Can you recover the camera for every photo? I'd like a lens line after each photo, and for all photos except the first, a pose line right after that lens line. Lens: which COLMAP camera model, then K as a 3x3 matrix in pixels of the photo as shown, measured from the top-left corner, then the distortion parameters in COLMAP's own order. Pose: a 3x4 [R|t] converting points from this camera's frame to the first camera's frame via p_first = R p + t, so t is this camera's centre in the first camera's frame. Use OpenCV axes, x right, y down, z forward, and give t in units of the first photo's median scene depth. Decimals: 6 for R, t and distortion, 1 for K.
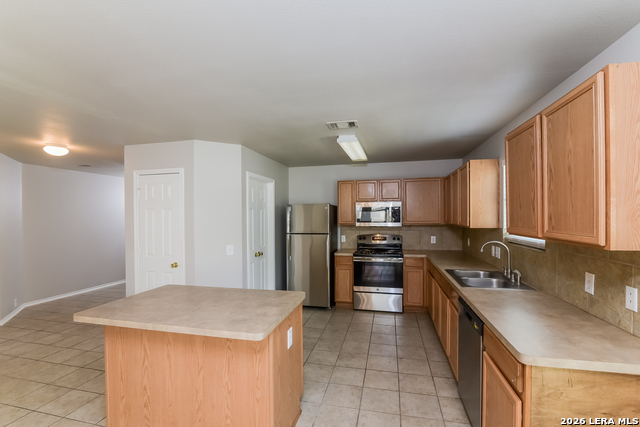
lens RADIAL K [[292.0, 0, 319.2], [0, 292.0, 216.1], [0, 0, 1]] dist [-0.003463, -0.000268]
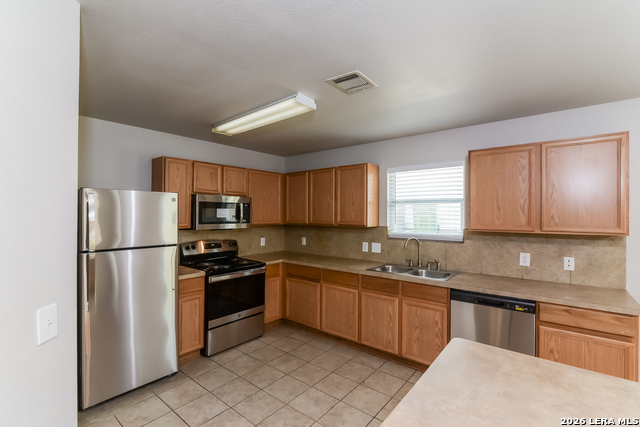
lens RADIAL K [[292.0, 0, 318.6], [0, 292.0, 213.6], [0, 0, 1]] dist [-0.003463, -0.000268]
pose [[0.451780, 0.010500, 0.892067, -0.363246], [-0.003321, 0.999944, -0.010088, 0.002484], [-0.892123, 0.001595, 0.451790, 0.487848]]
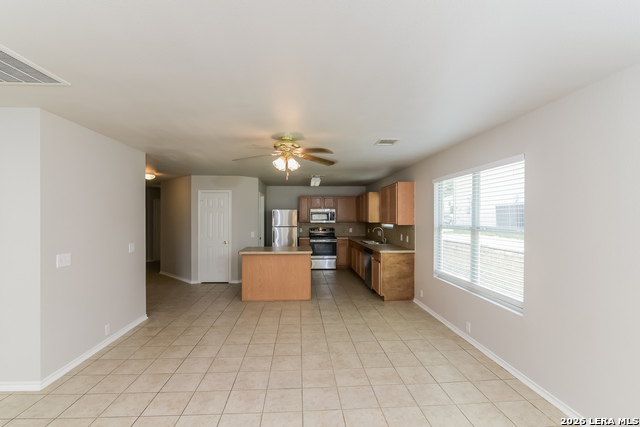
lens RADIAL K [[292.0, 0, 316.9], [0, 292.0, 215.2], [0, 0, 1]] dist [-0.003463, -0.000268]
pose [[0.955732, 0.010593, 0.294048, -0.374345], [-0.009125, 0.999938, -0.006361, 0.001461], [-0.294097, 0.003396, 0.955770, -0.729780]]
